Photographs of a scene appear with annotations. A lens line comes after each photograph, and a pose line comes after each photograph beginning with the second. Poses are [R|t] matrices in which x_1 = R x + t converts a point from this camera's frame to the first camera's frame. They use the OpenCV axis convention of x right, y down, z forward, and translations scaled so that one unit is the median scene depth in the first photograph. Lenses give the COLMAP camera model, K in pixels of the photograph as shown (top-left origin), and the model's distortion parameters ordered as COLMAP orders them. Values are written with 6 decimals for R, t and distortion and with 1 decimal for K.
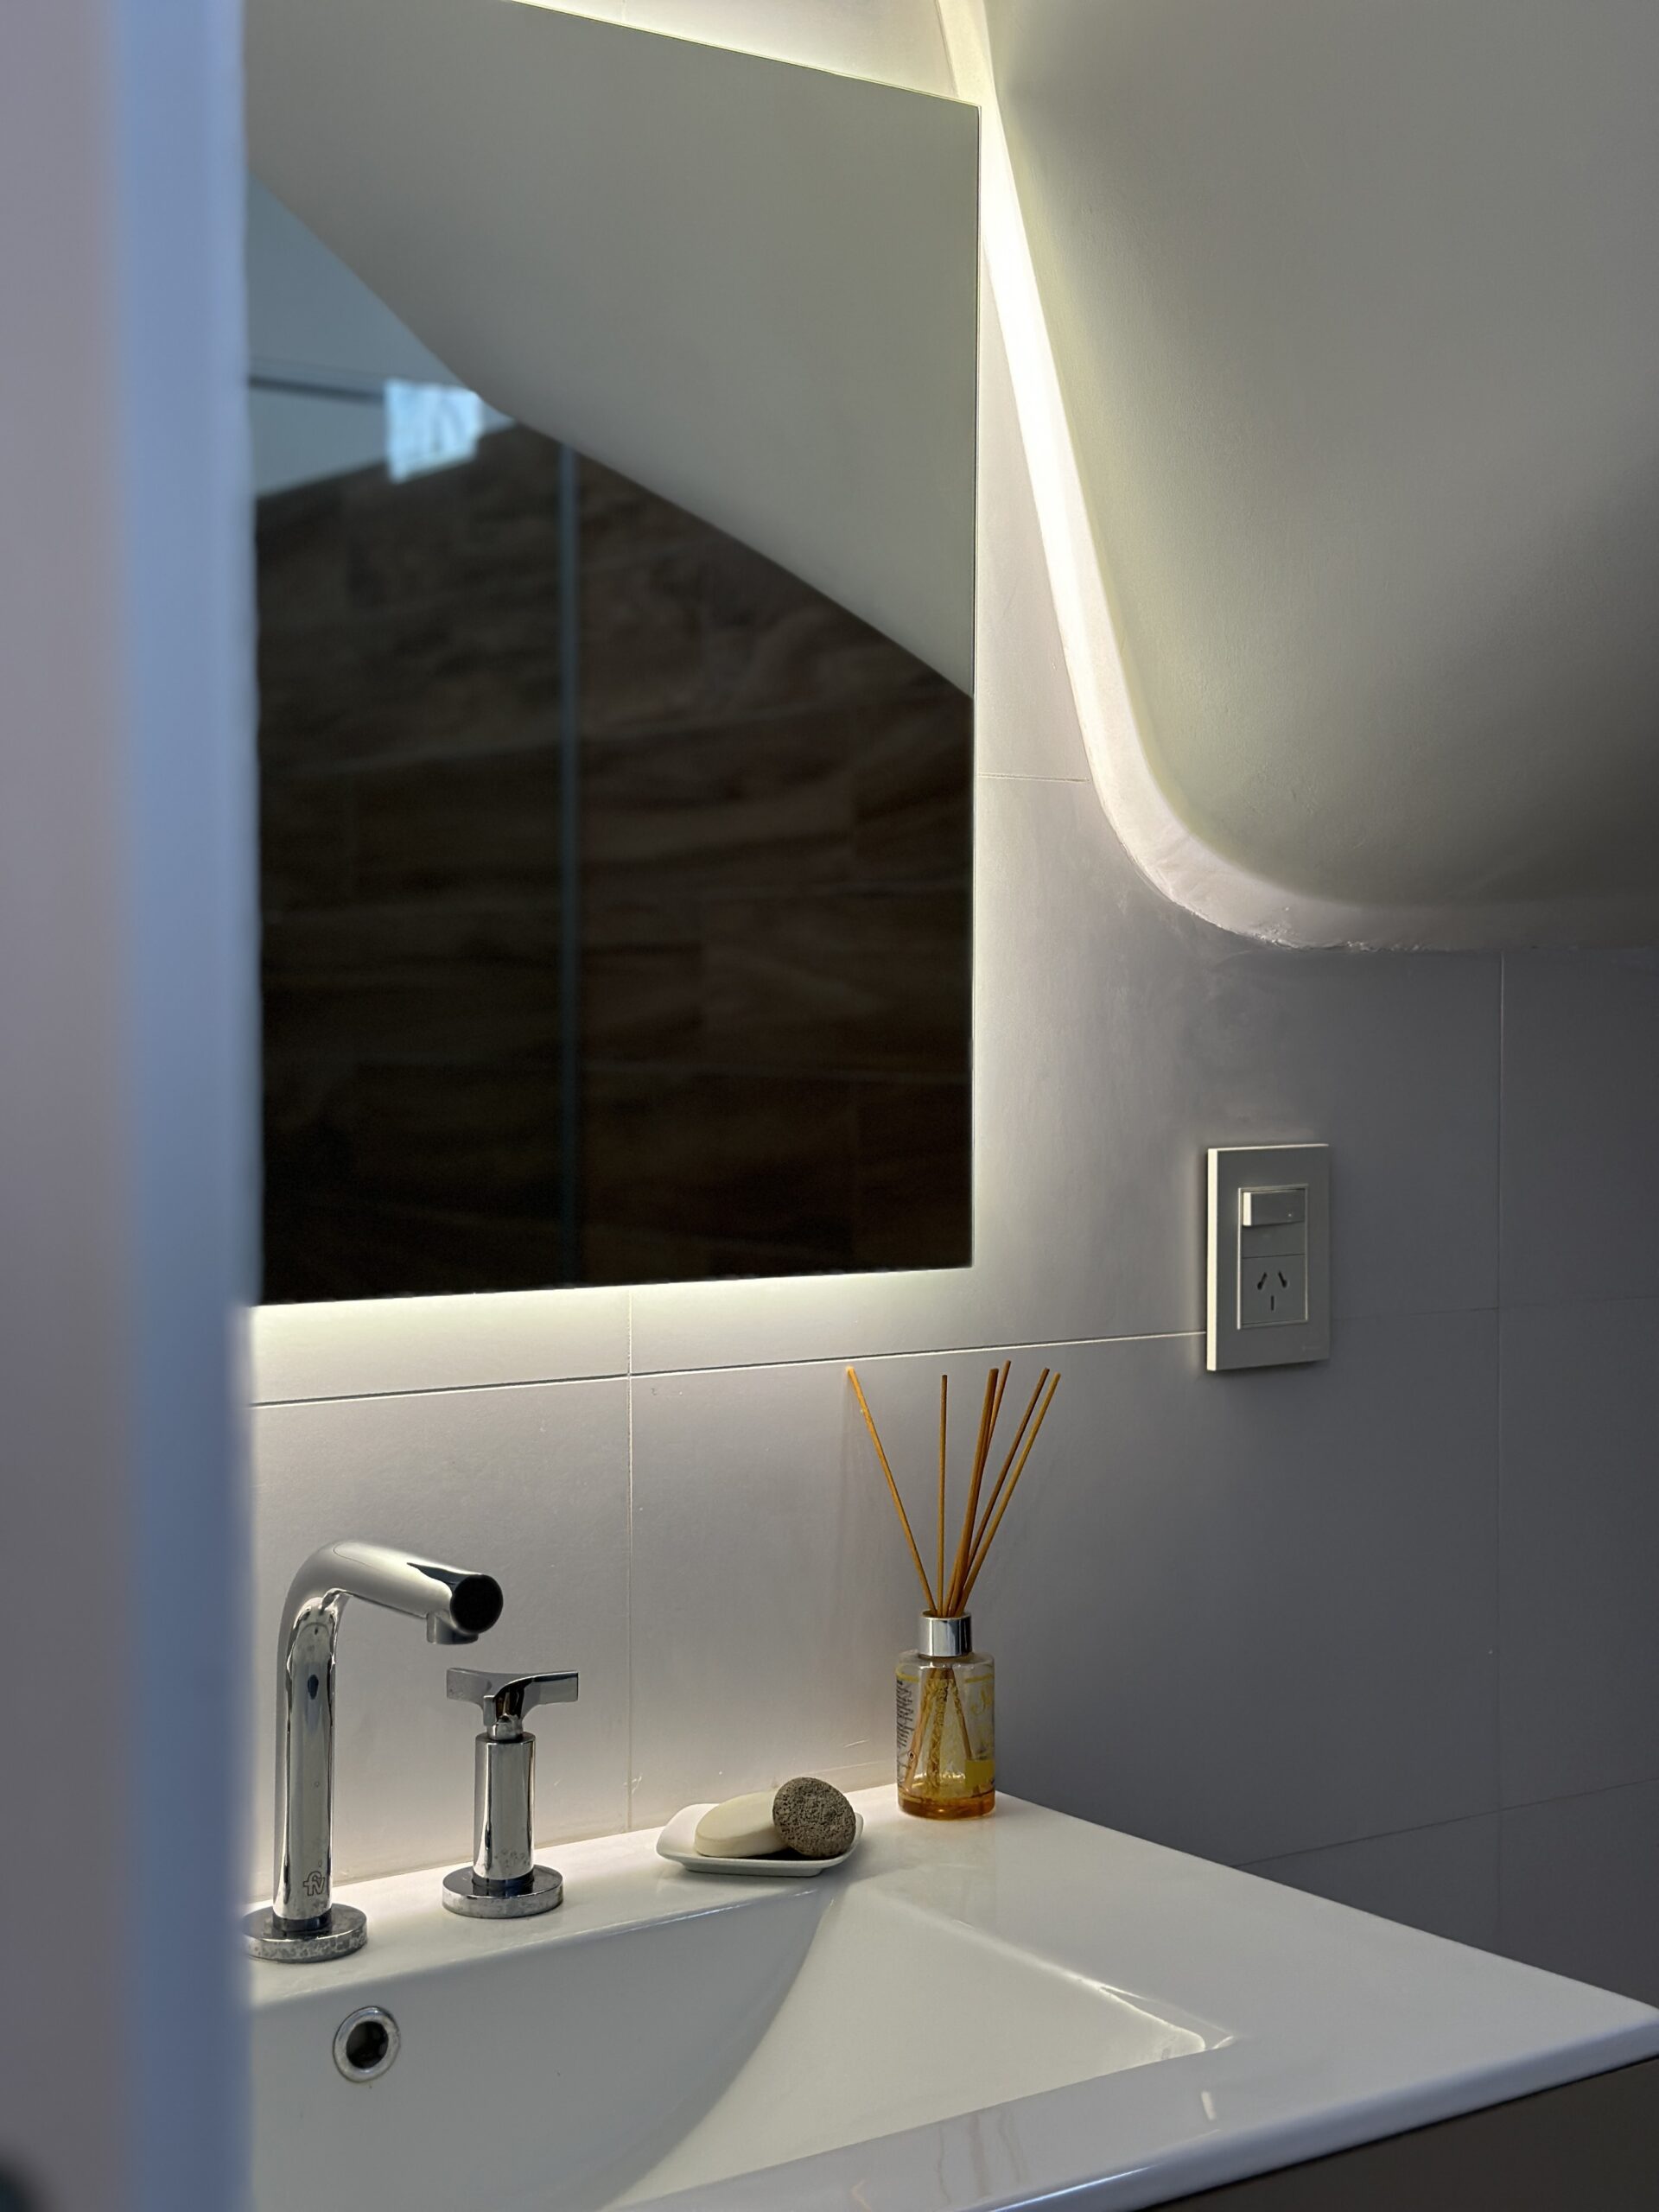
lens RADIAL K [[3184.7, 0, 842.1], [0, 3184.7, 1126.0], [0, 0, 1]] dist [0.151978, 0.000000]
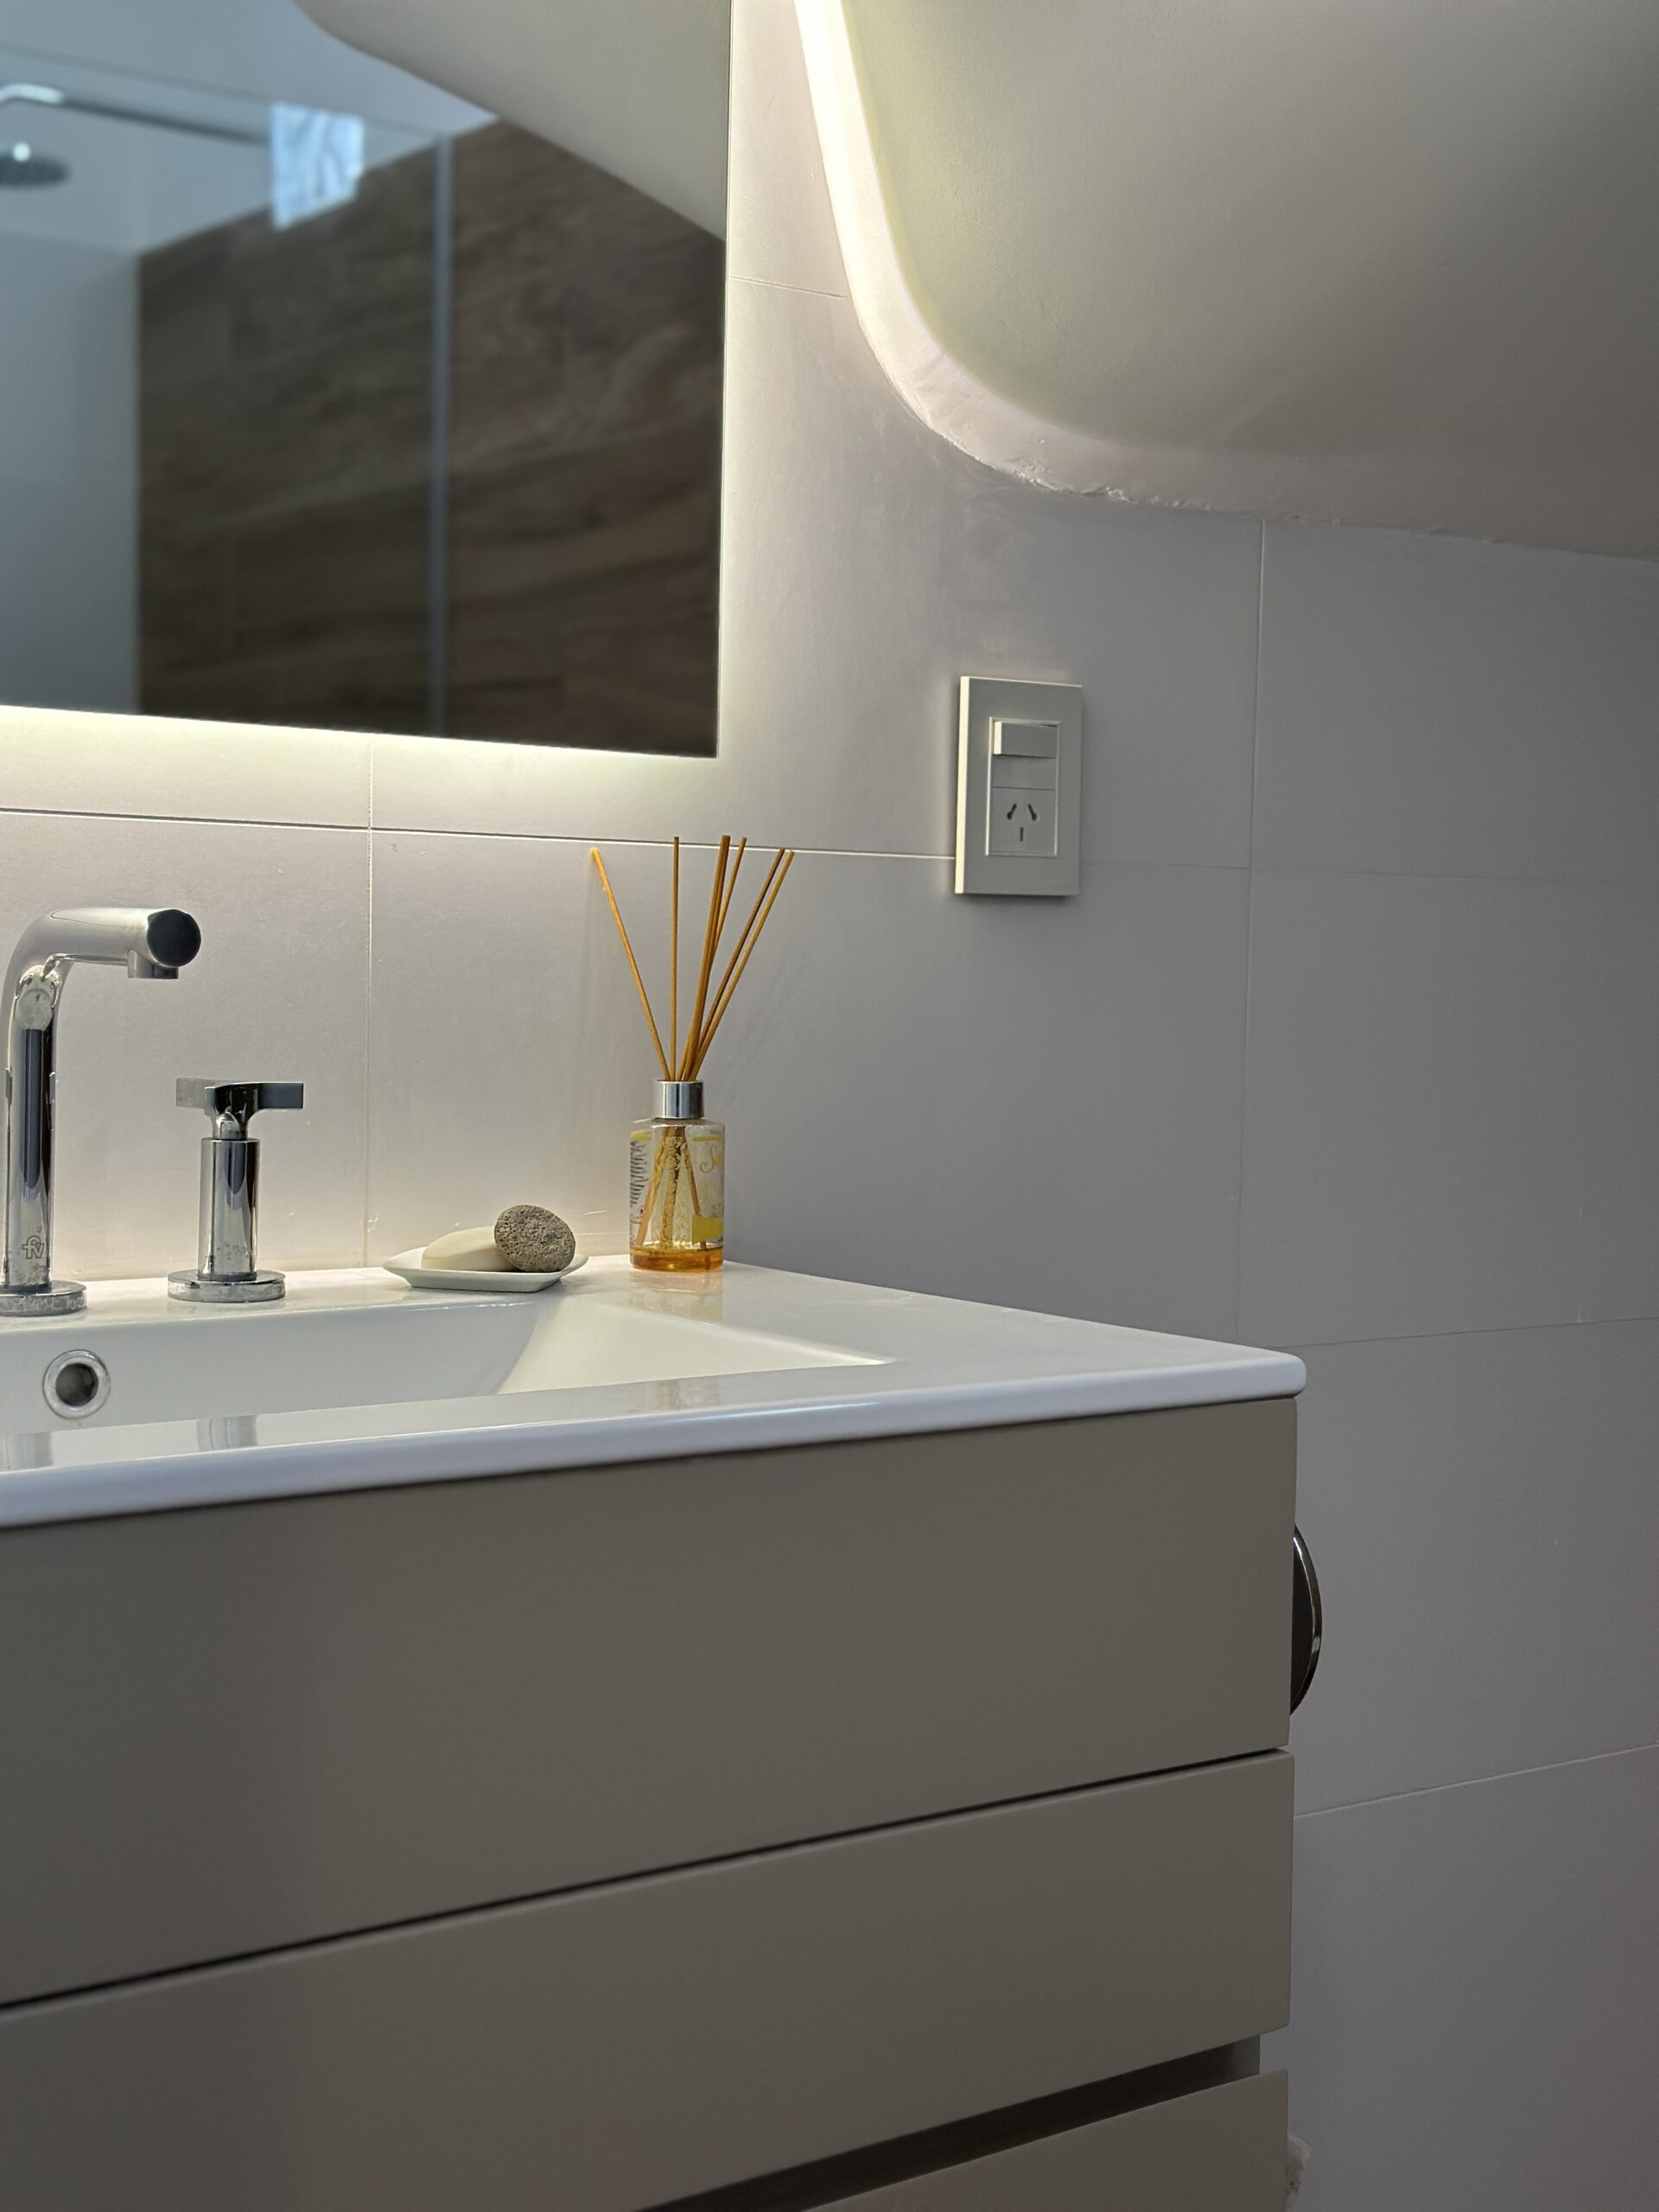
lens RADIAL K [[3184.7, 0, 824.7], [0, 3184.7, 1098.6], [0, 0, 1]] dist [0.151978, 0.000000]
pose [[0.999667, 0.022450, 0.012718, 0.062149], [-0.022622, 0.999653, 0.013528, 0.133620], [-0.012410, -0.013811, 0.999828, -0.033531]]
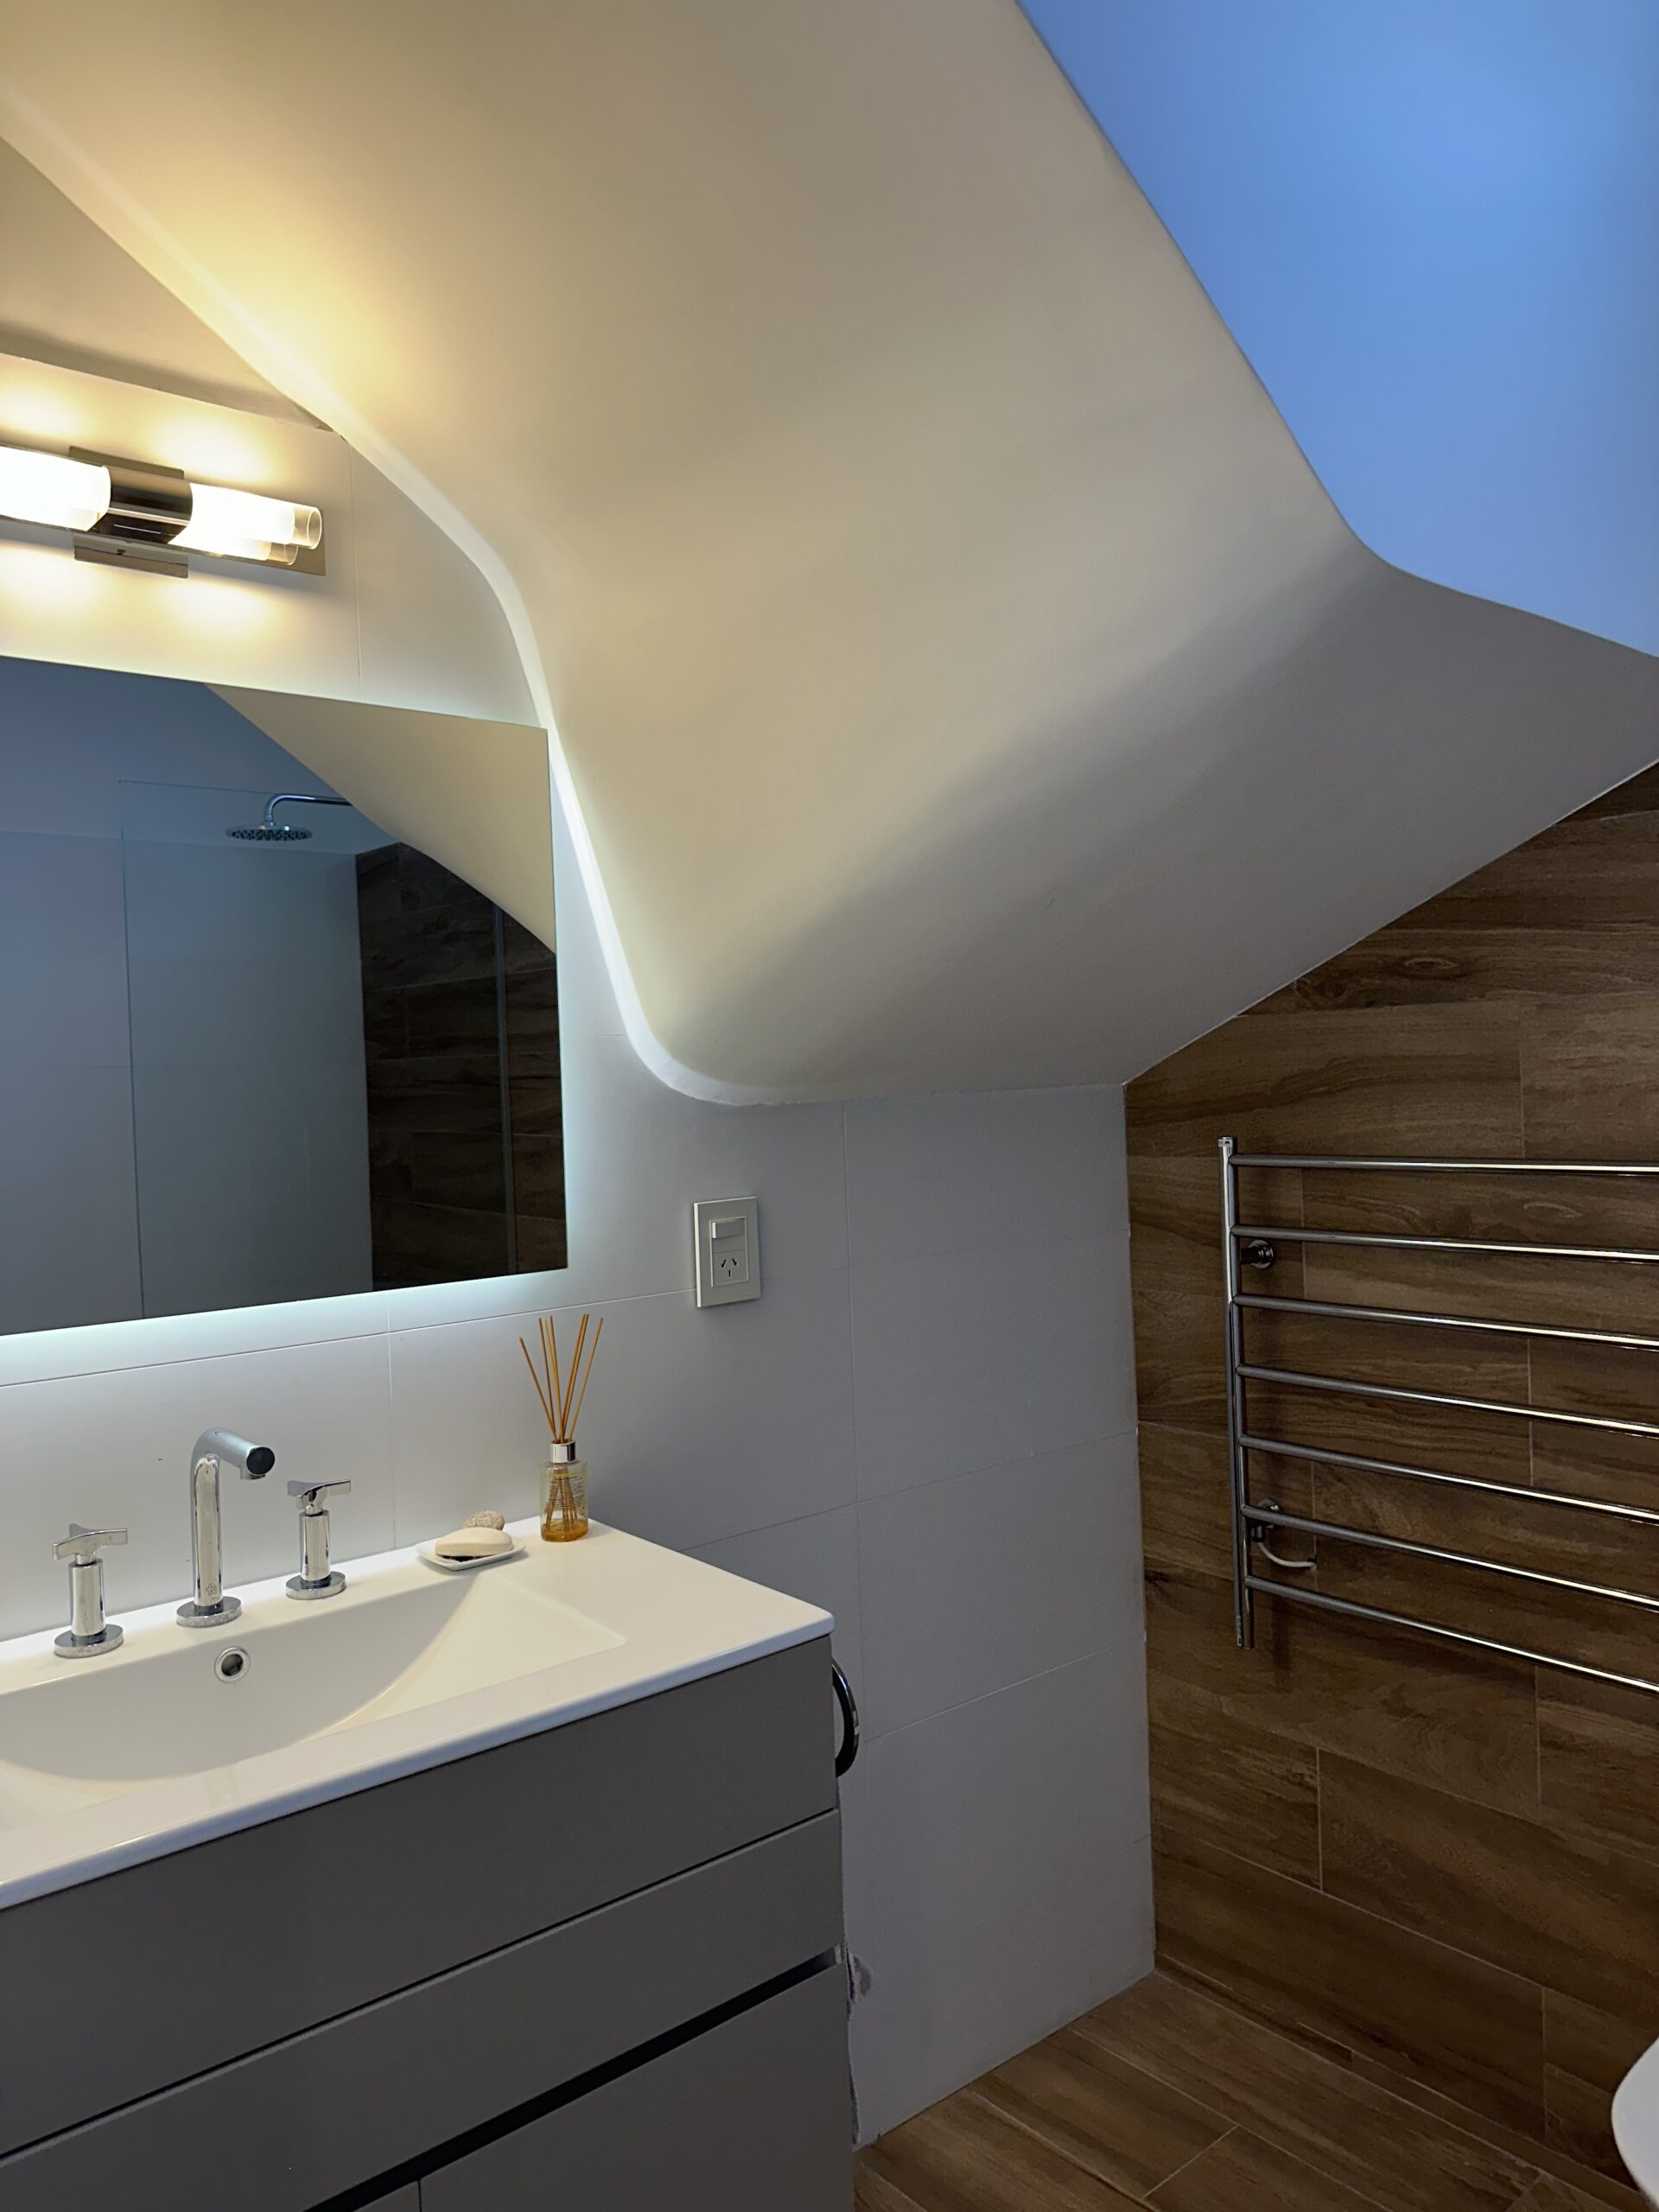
lens RADIAL K [[1607.3, 0, 821.4], [0, 1607.3, 1070.1], [0, 0, 1]] dist [0.047483, -0.067944]
pose [[0.998361, -0.032675, 0.046993, 0.155959], [0.034273, 0.998848, -0.033592, -0.043440], [-0.045841, 0.035147, 0.998330, -0.068864]]
